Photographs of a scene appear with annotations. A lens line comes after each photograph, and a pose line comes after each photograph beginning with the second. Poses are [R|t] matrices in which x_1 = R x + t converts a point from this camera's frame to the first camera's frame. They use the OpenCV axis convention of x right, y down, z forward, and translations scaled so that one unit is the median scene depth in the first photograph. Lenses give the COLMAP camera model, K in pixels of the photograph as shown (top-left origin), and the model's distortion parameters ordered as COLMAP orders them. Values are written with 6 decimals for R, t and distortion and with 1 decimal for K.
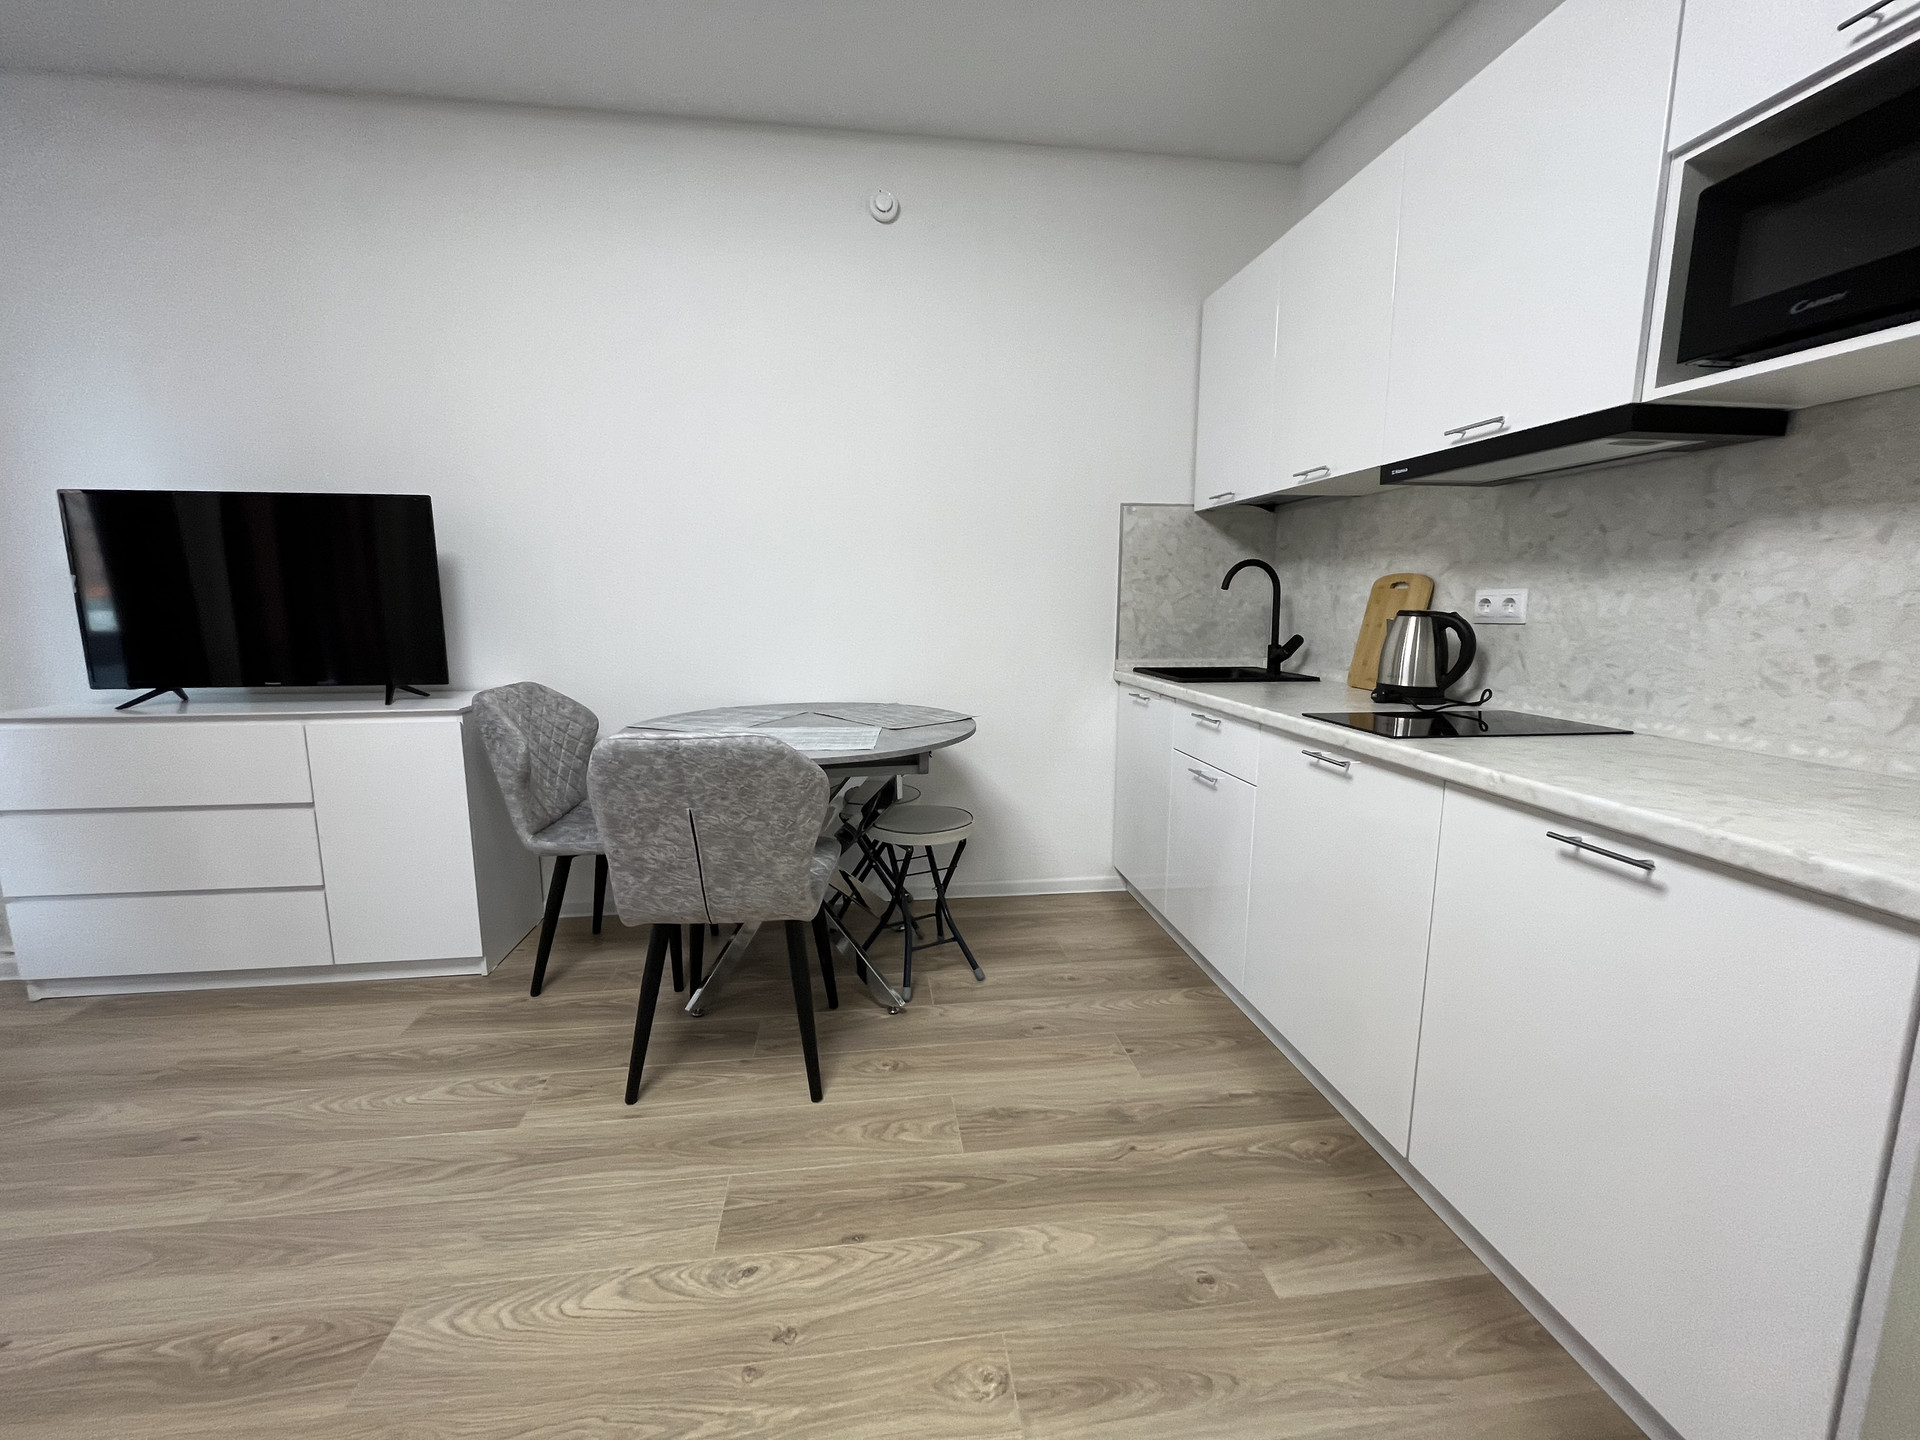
lens RADIAL K [[770.7, 0, 954.1], [0, 770.7, 716.9], [0, 0, 1]] dist [-0.005797, 0.001380]
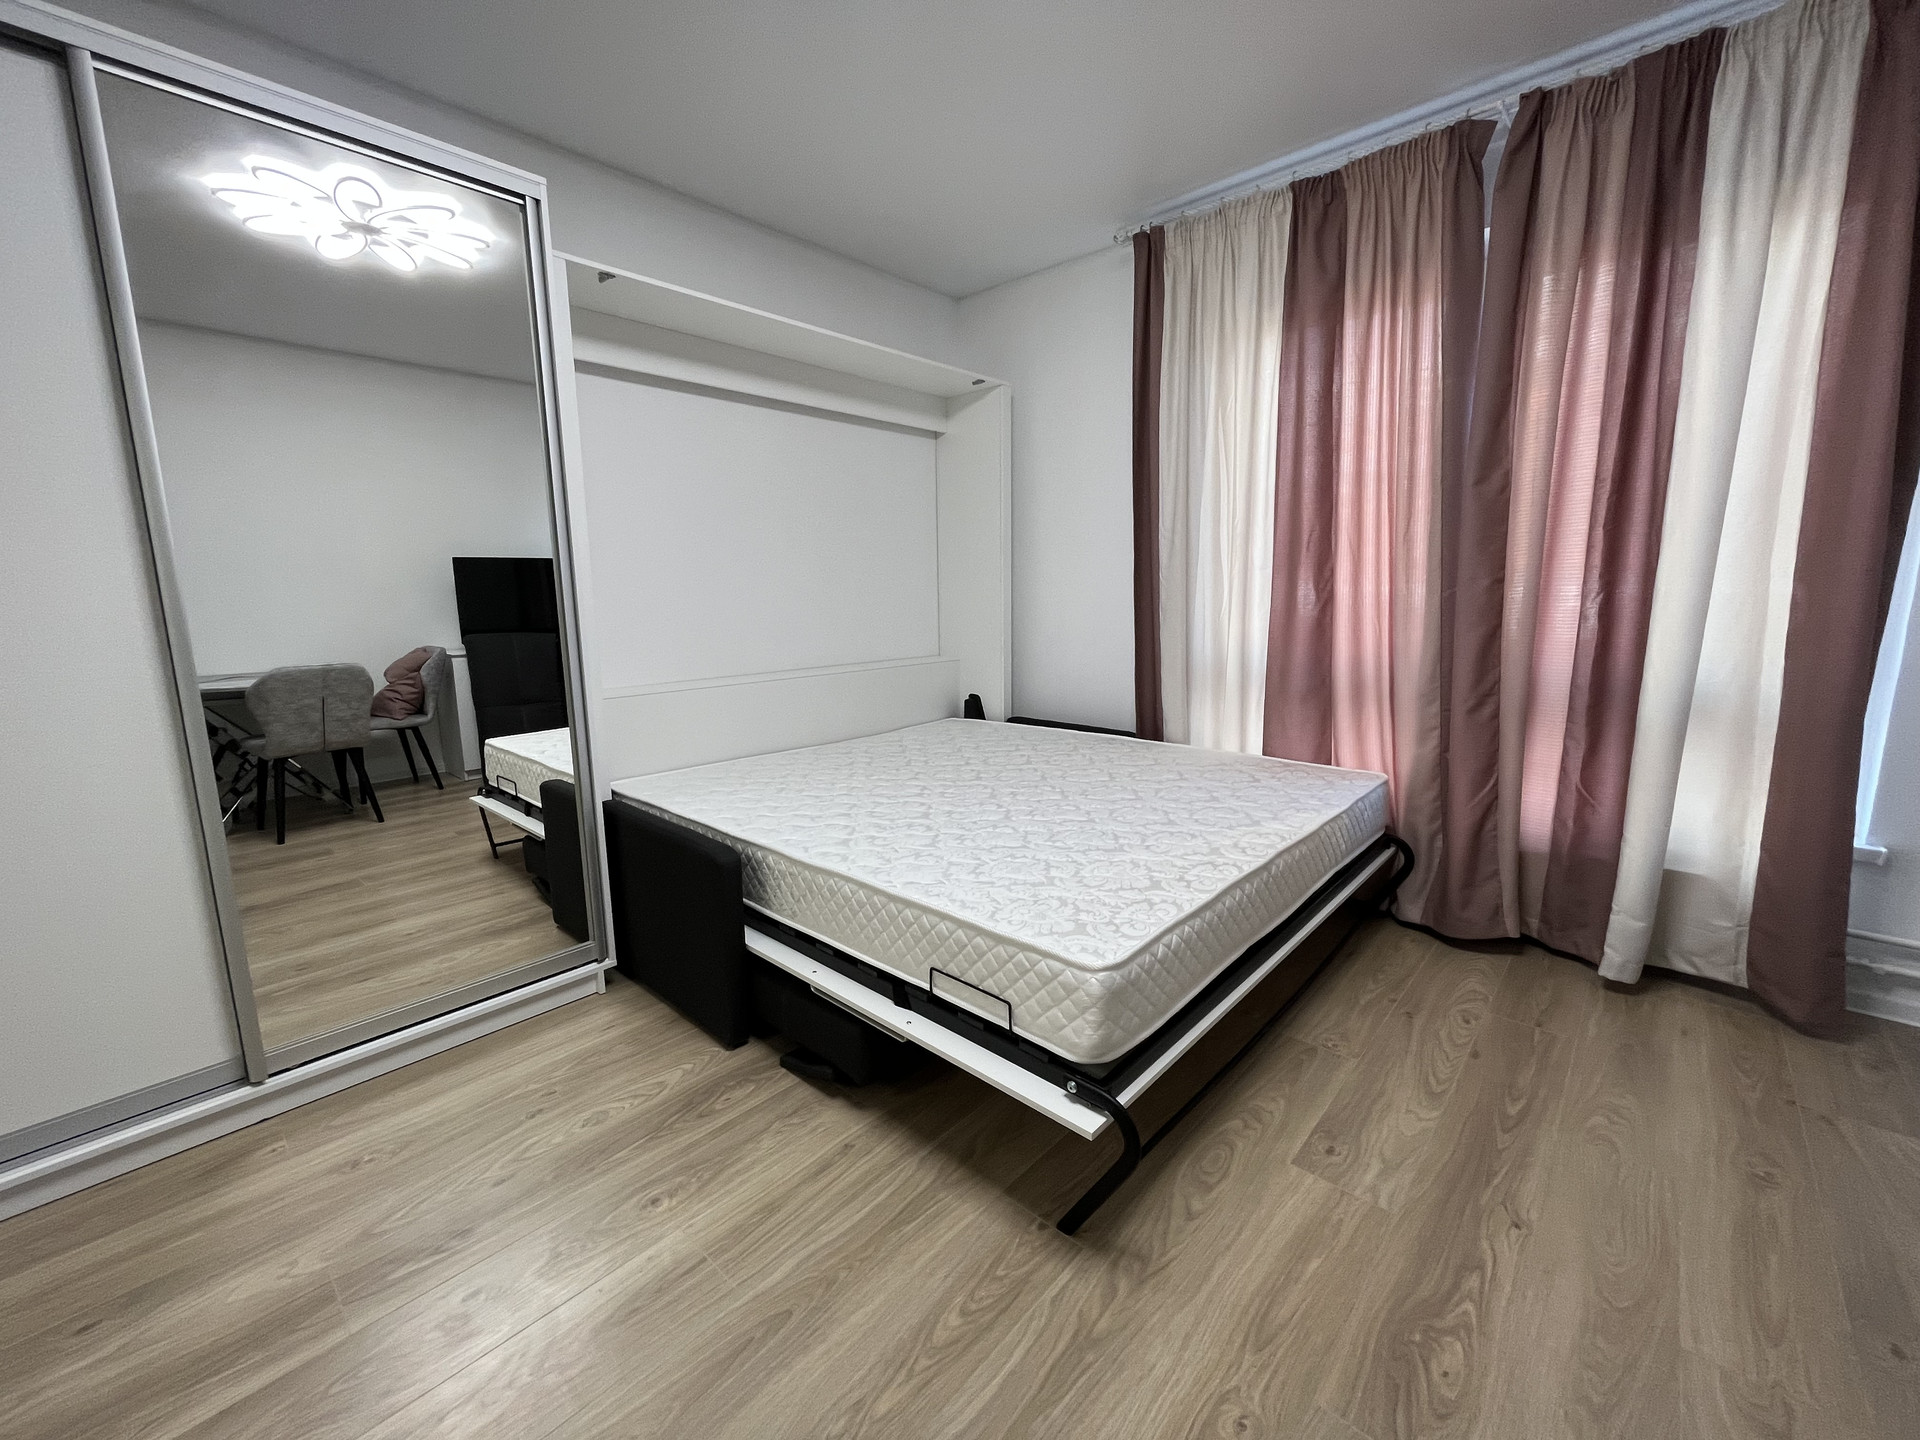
lens RADIAL K [[770.7, 0, 956.6], [0, 770.7, 711.6], [0, 0, 1]] dist [-0.005797, 0.001380]
pose [[-0.766467, 0.109146, -0.632942, 0.087387], [-0.085244, 0.959451, 0.268677, -0.155481], [0.636601, 0.259887, -0.726084, 0.801428]]
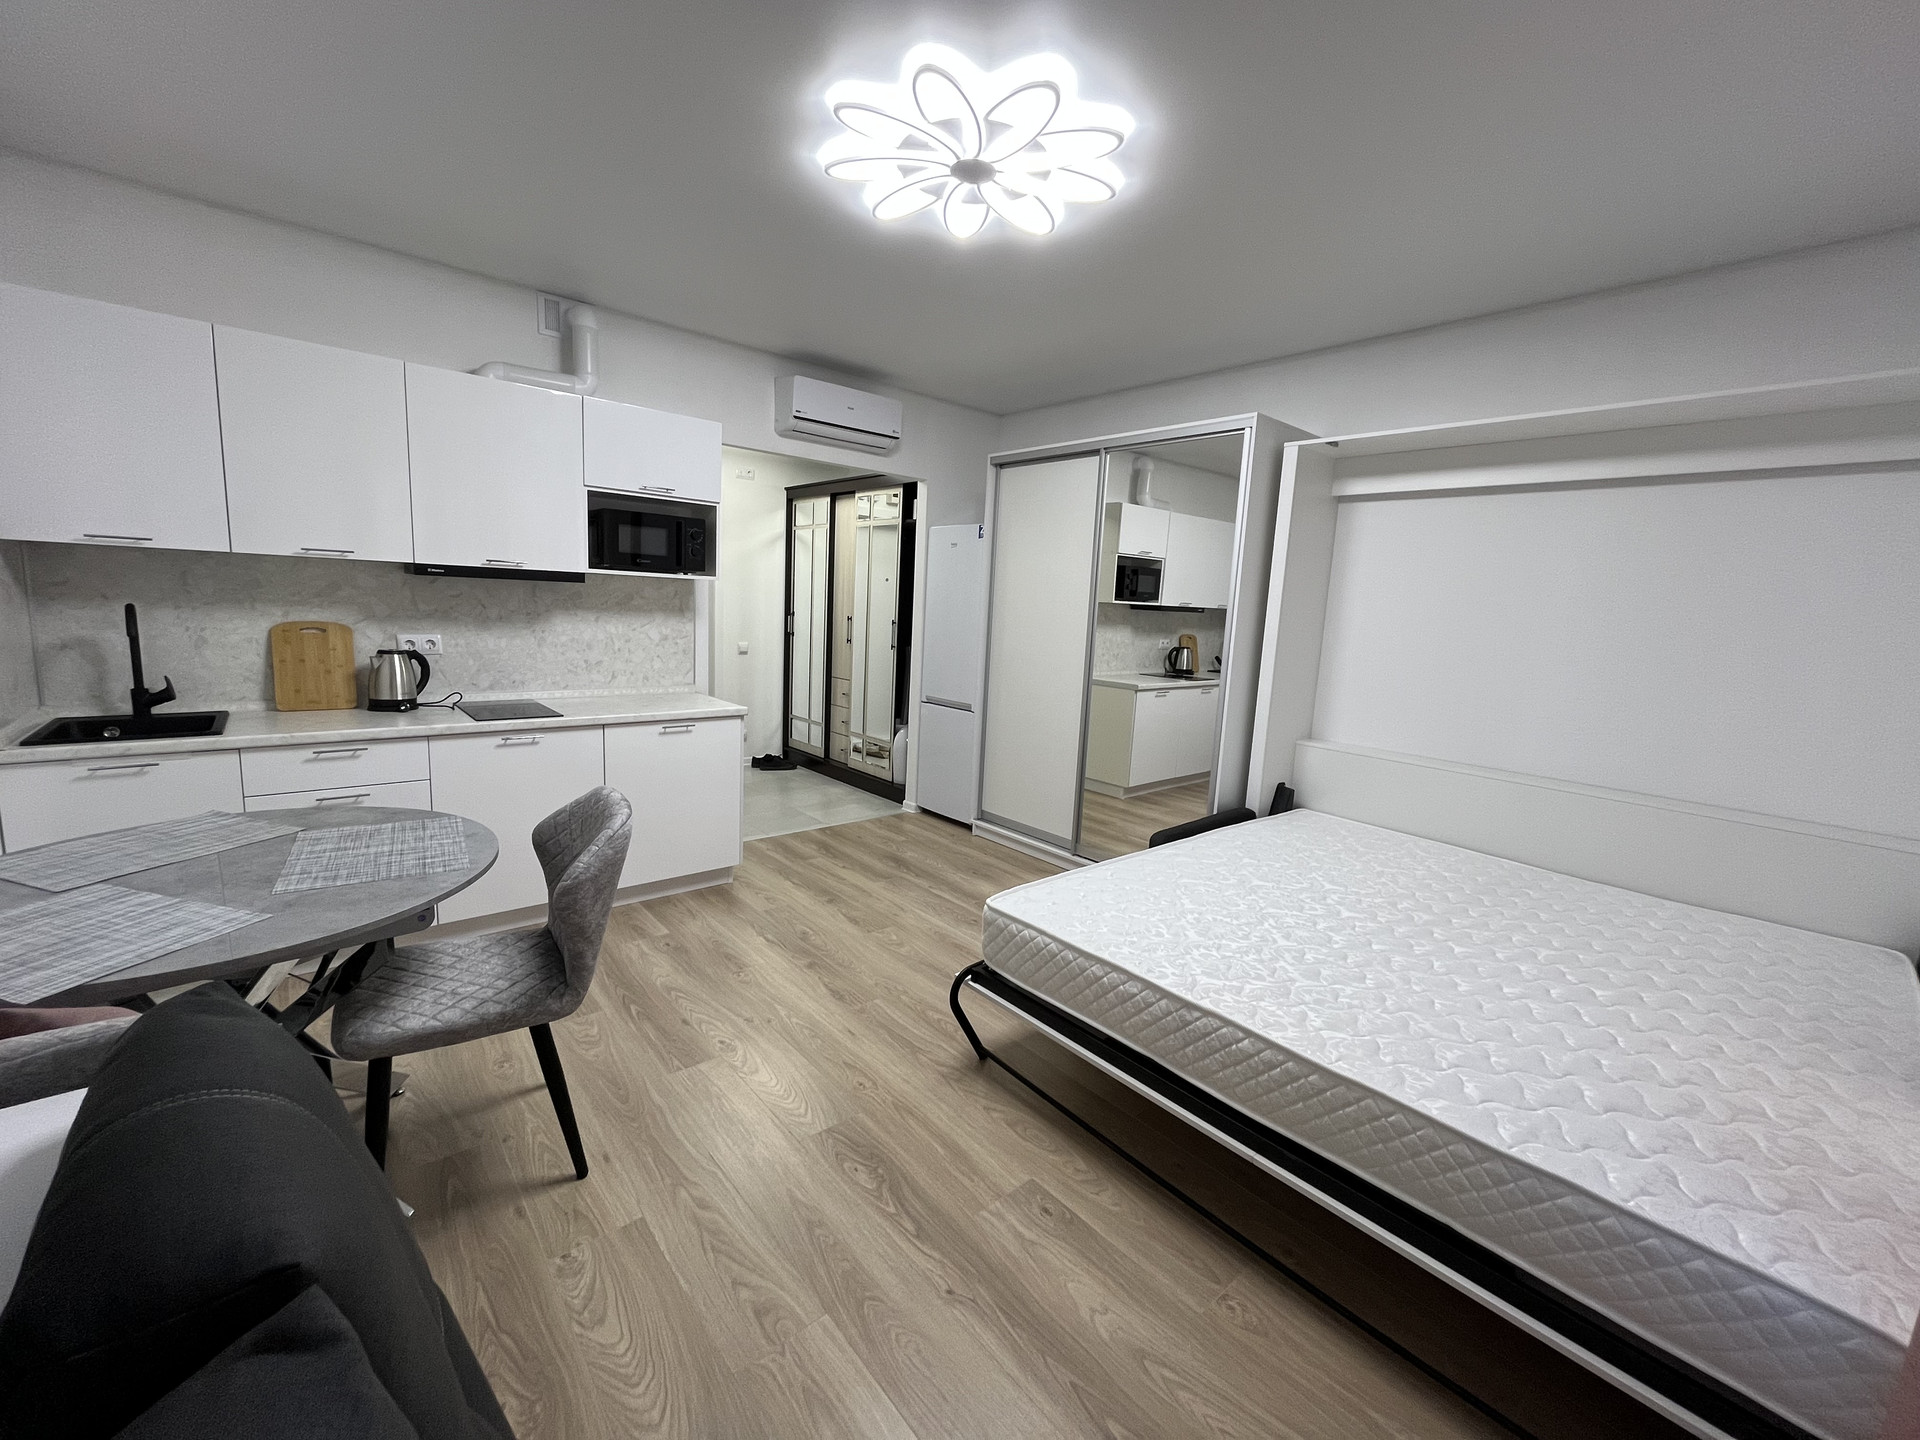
lens RADIAL K [[770.7, 0, 954.0], [0, 770.7, 716.4], [0, 0, 1]] dist [-0.005797, 0.001380]
pose [[-0.546655, -0.153473, 0.823173, -1.598435], [0.076619, 0.969769, 0.231686, -0.344030], [-0.833845, 0.189722, -0.518370, 1.087767]]
